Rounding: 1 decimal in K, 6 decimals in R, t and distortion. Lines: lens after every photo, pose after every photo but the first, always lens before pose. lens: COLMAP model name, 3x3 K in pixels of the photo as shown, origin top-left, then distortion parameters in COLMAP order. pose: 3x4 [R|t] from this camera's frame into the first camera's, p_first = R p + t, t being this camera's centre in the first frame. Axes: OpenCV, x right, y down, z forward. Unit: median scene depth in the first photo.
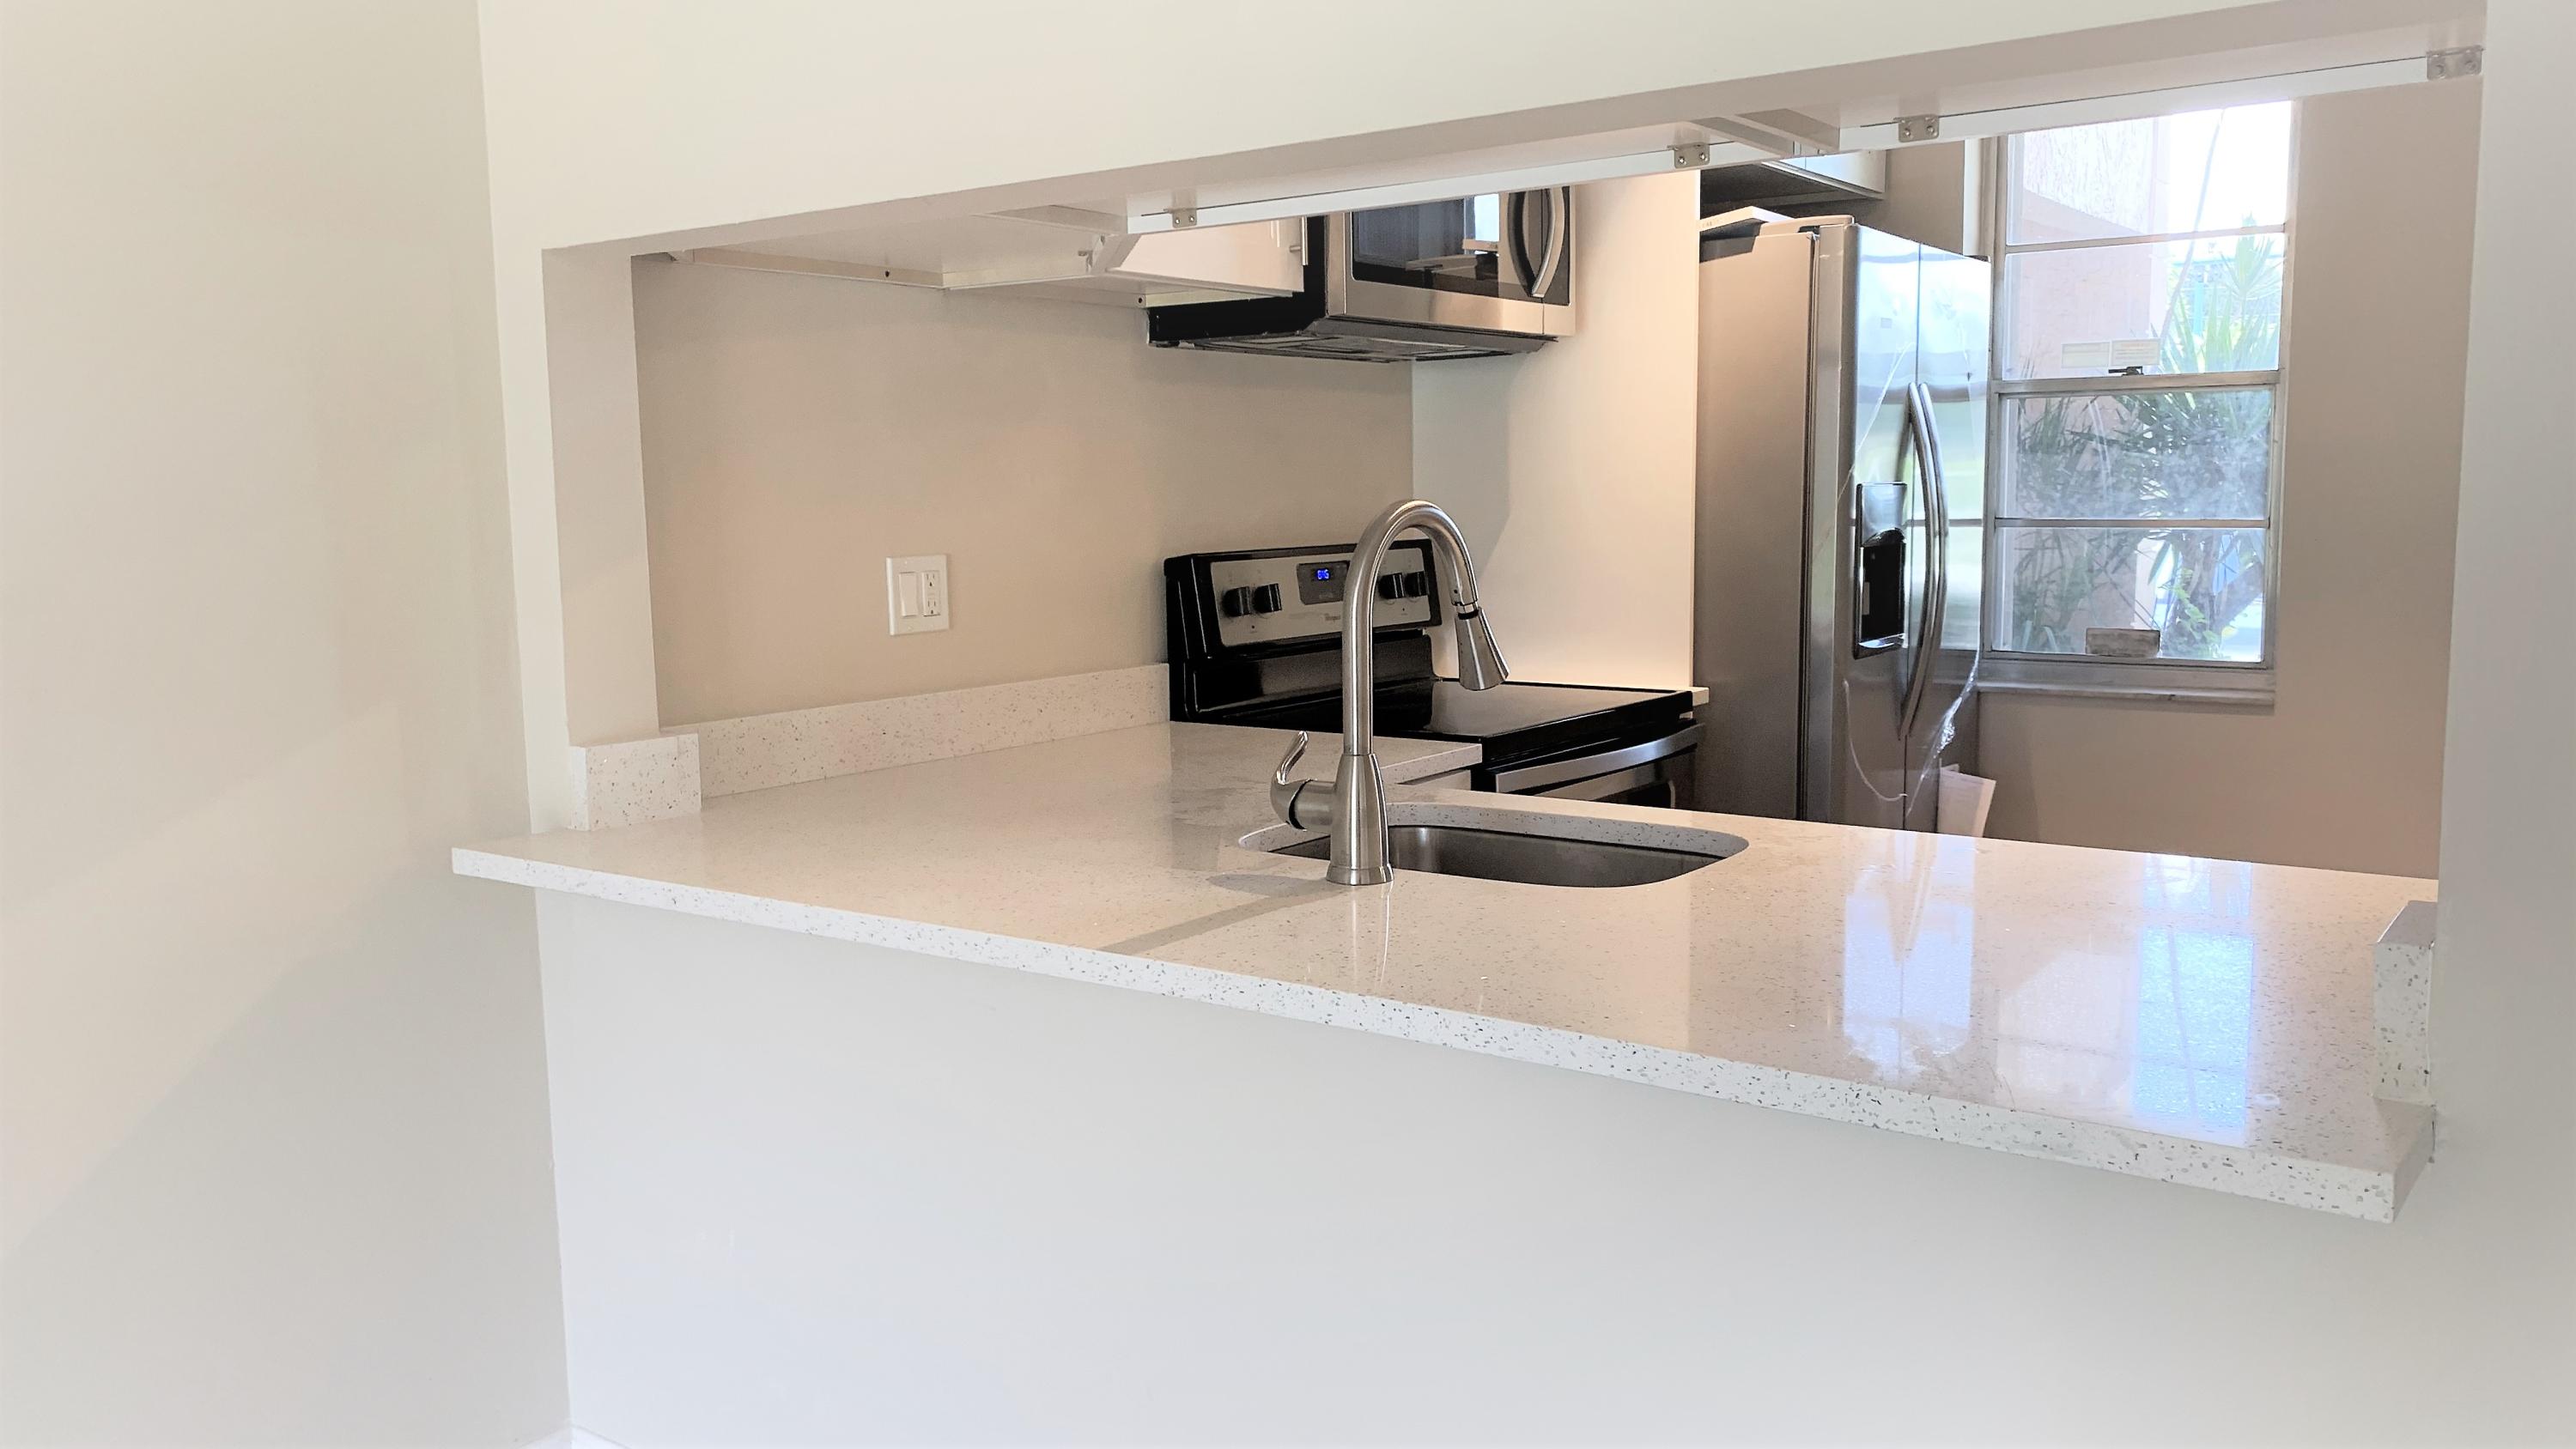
lens RADIAL K [[1973.8, 0, 1305.9], [0, 1973.8, 748.8], [0, 0, 1]] dist [0.035890, -0.003982]
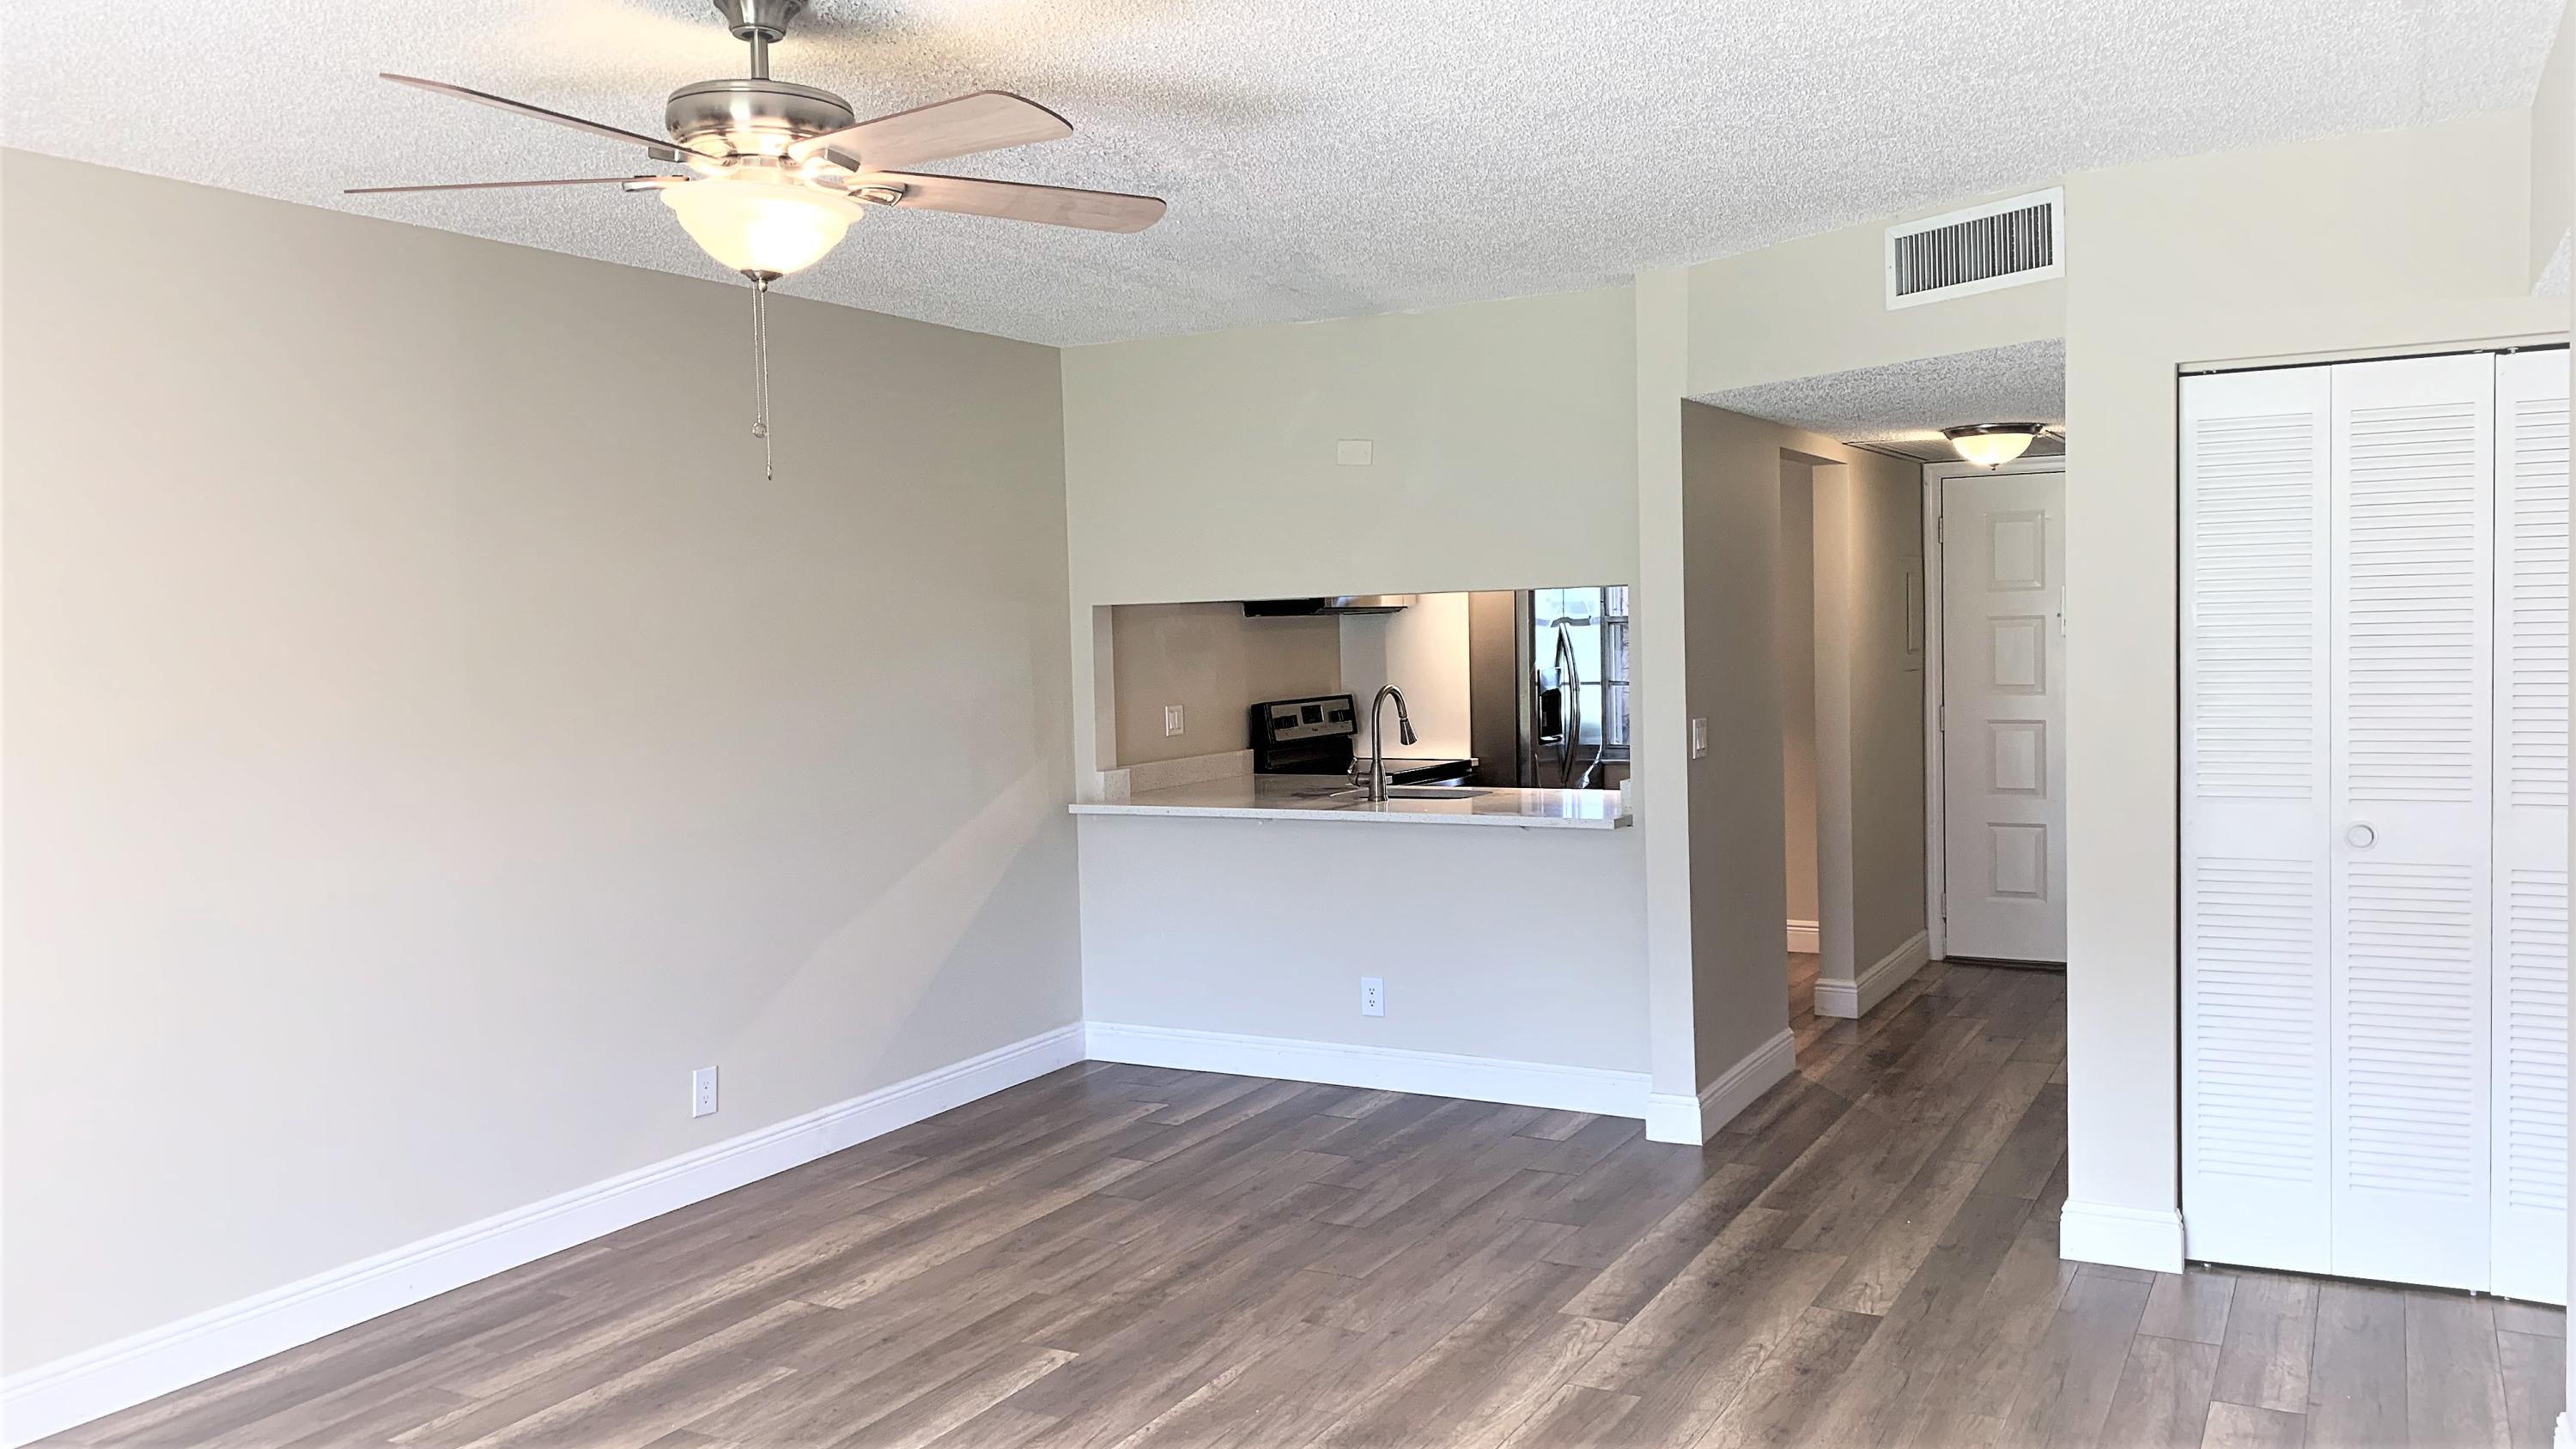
lens RADIAL K [[1973.8, 0, 1291.9], [0, 1973.8, 736.6], [0, 0, 1]] dist [0.035890, -0.003982]
pose [[0.991104, -0.014583, 0.132290, -0.306197], [0.025096, 0.996626, -0.078151, 0.115521], [-0.130704, 0.080776, 0.988125, -1.213528]]
